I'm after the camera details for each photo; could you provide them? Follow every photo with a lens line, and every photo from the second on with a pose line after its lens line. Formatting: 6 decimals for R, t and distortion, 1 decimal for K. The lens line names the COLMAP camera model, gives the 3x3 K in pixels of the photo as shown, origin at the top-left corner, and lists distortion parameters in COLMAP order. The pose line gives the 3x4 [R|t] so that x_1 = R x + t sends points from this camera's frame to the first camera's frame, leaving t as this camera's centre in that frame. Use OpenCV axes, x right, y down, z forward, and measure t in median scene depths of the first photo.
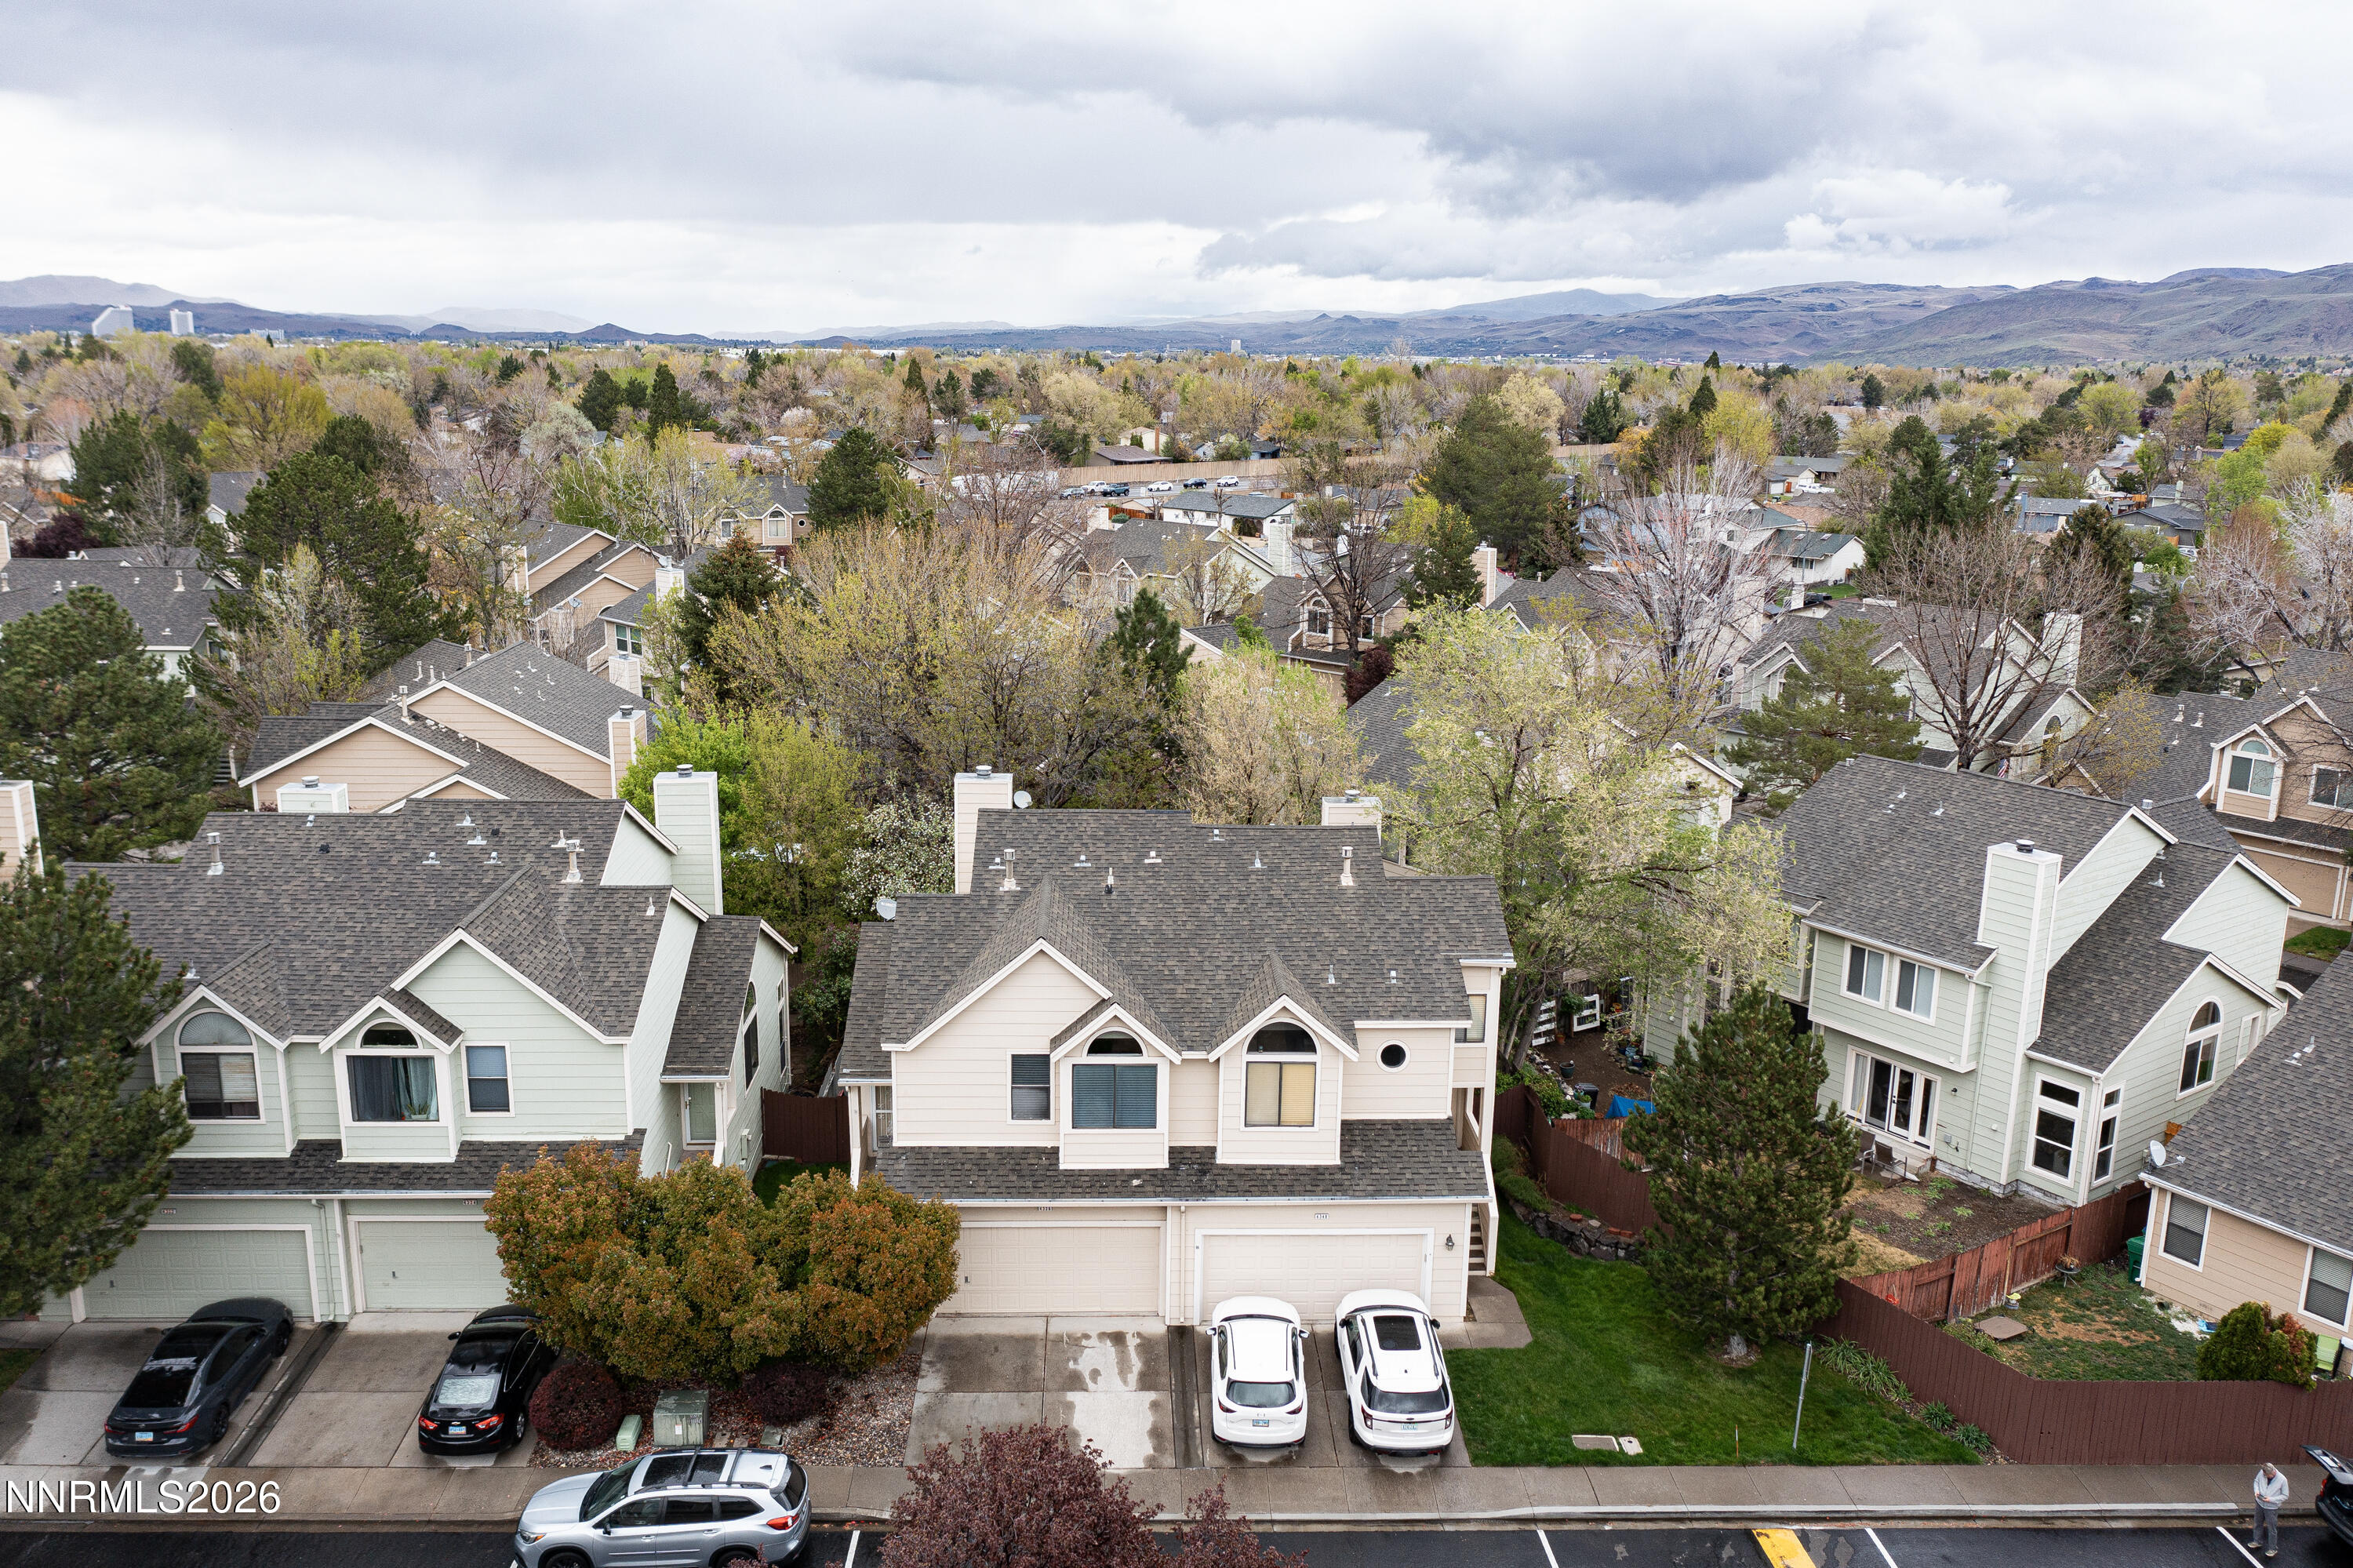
lens RADIAL K [[1857.9, 0, 1180.7], [0, 1857.9, 790.0], [0, 0, 1]] dist [0.001583, -0.002779]
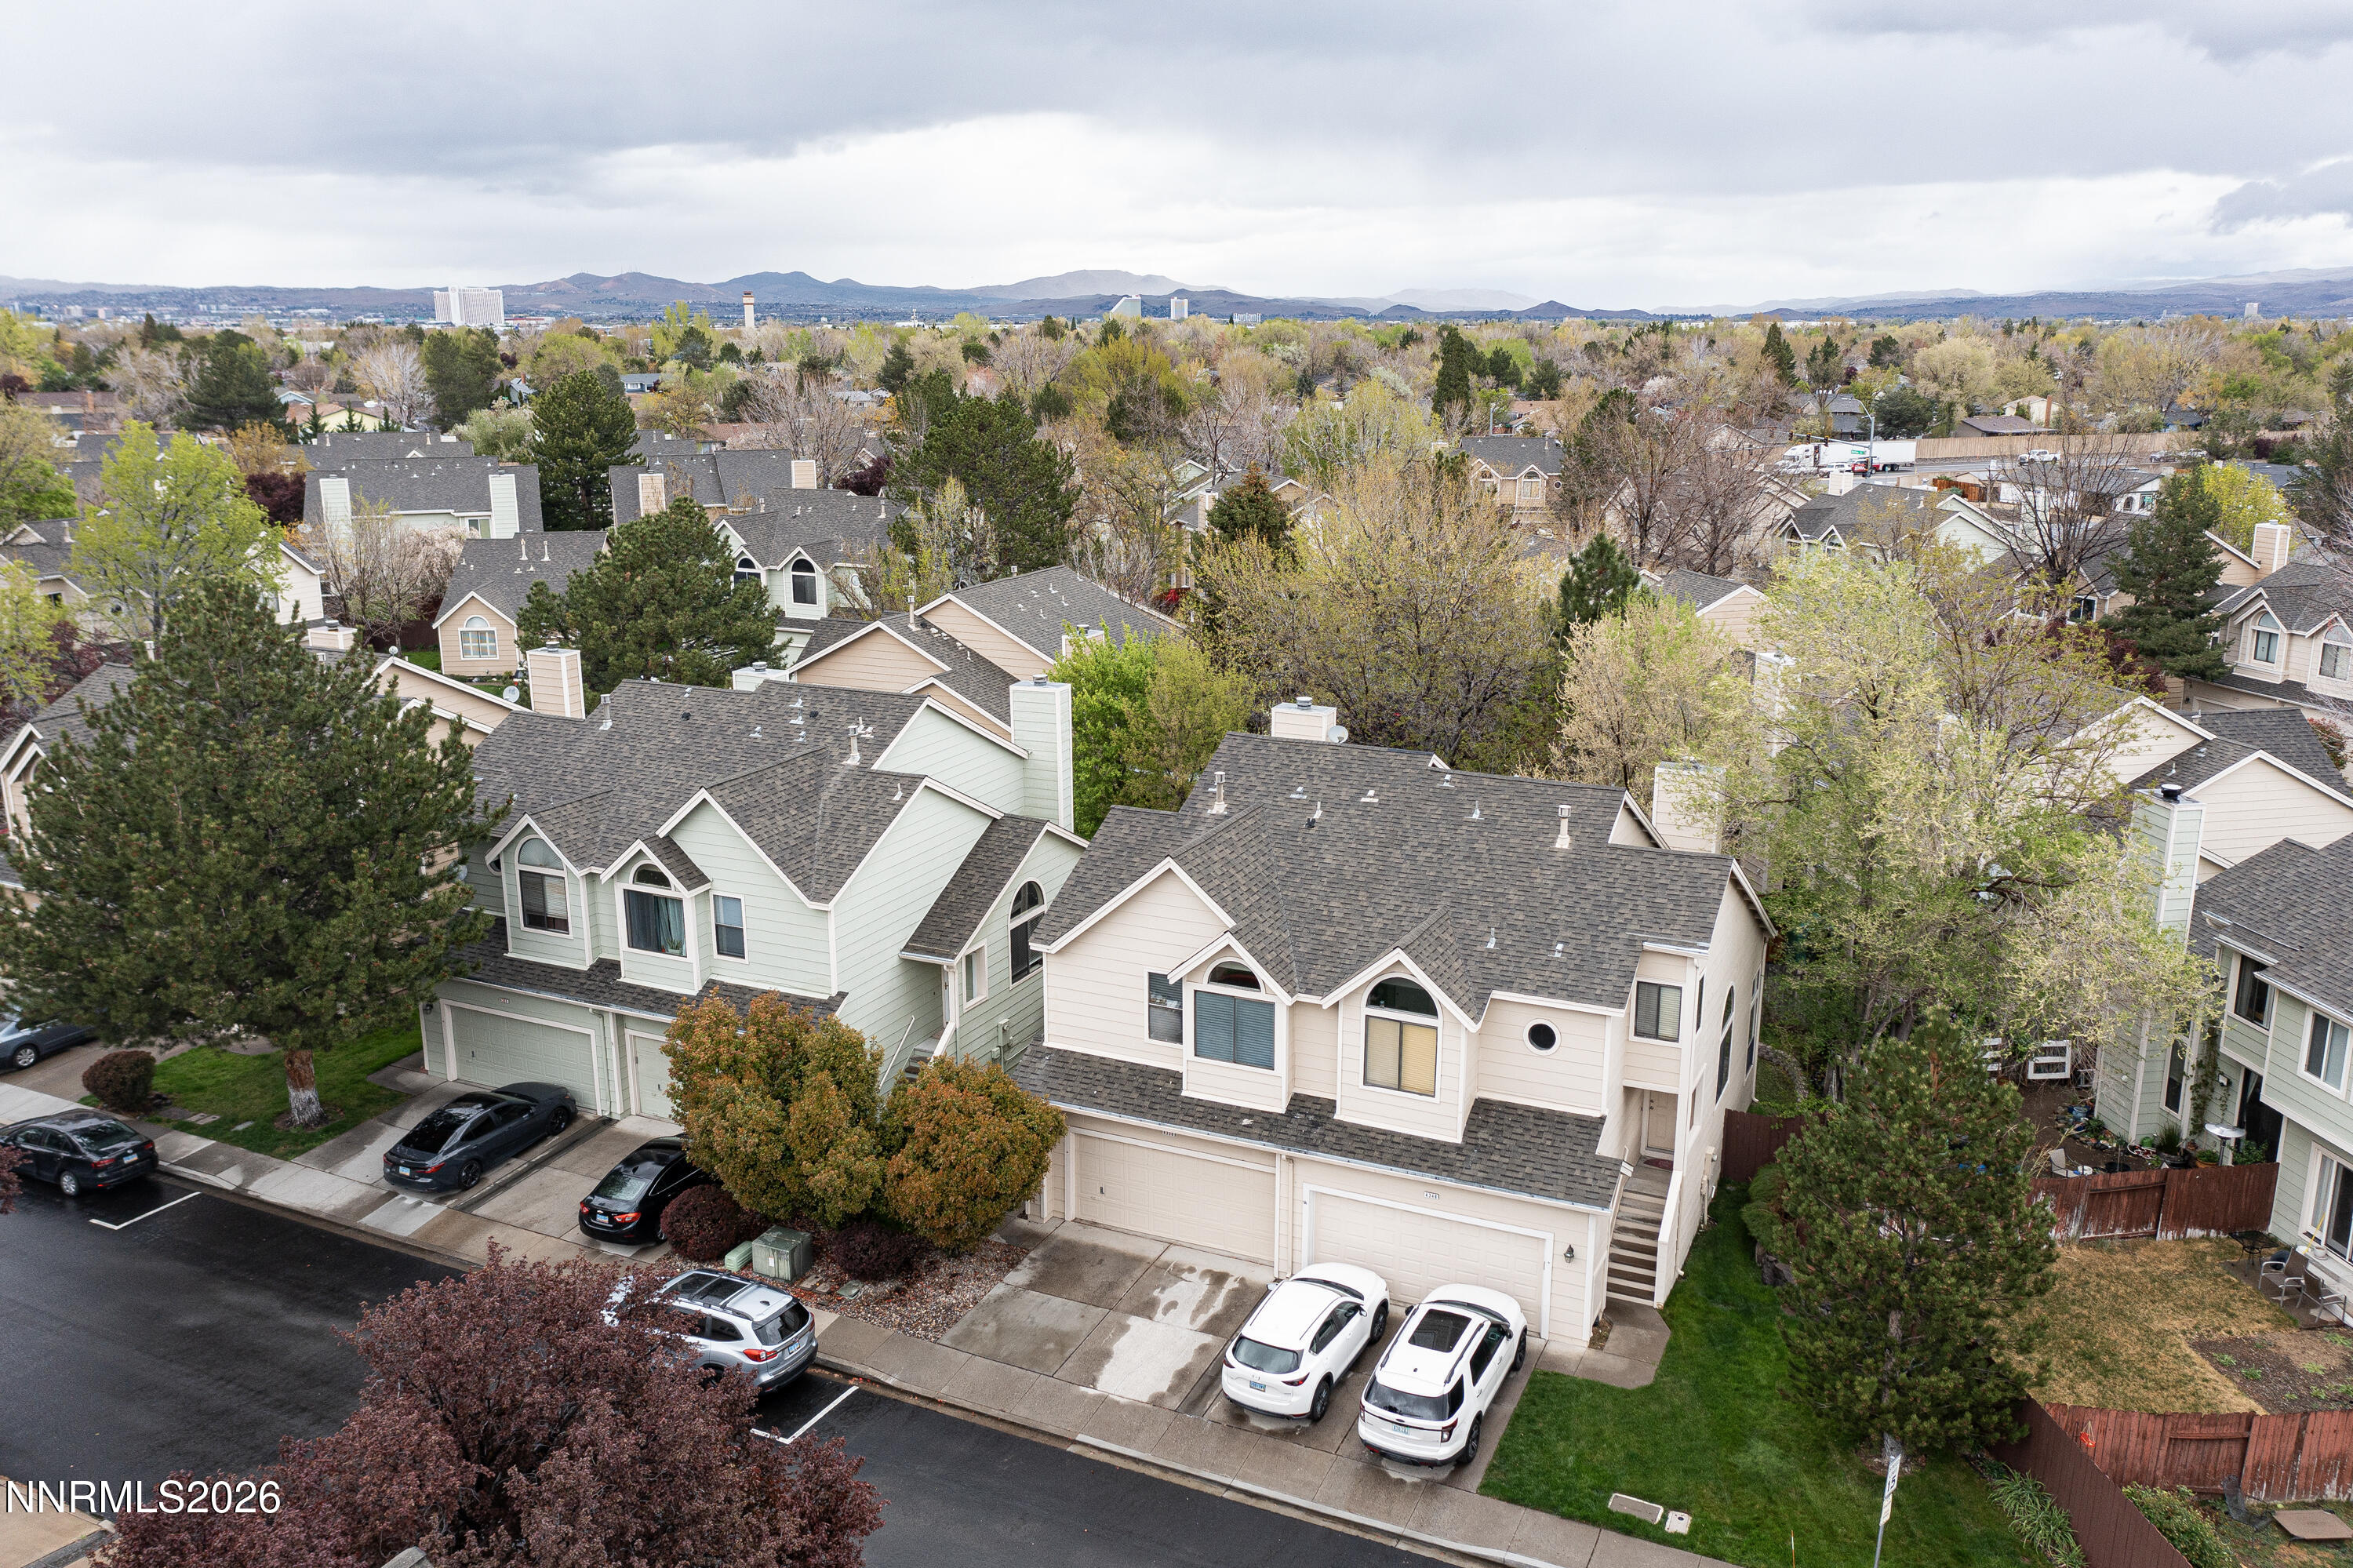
lens RADIAL K [[1857.9, 0, 1179.0], [0, 1857.9, 782.8], [0, 0, 1]] dist [0.001583, -0.002779]
pose [[0.886139, 0.095188, -0.453539, 0.363007], [-0.091094, 0.995362, 0.030925, 0.009957], [0.454379, 0.013911, 0.890700, 0.124826]]
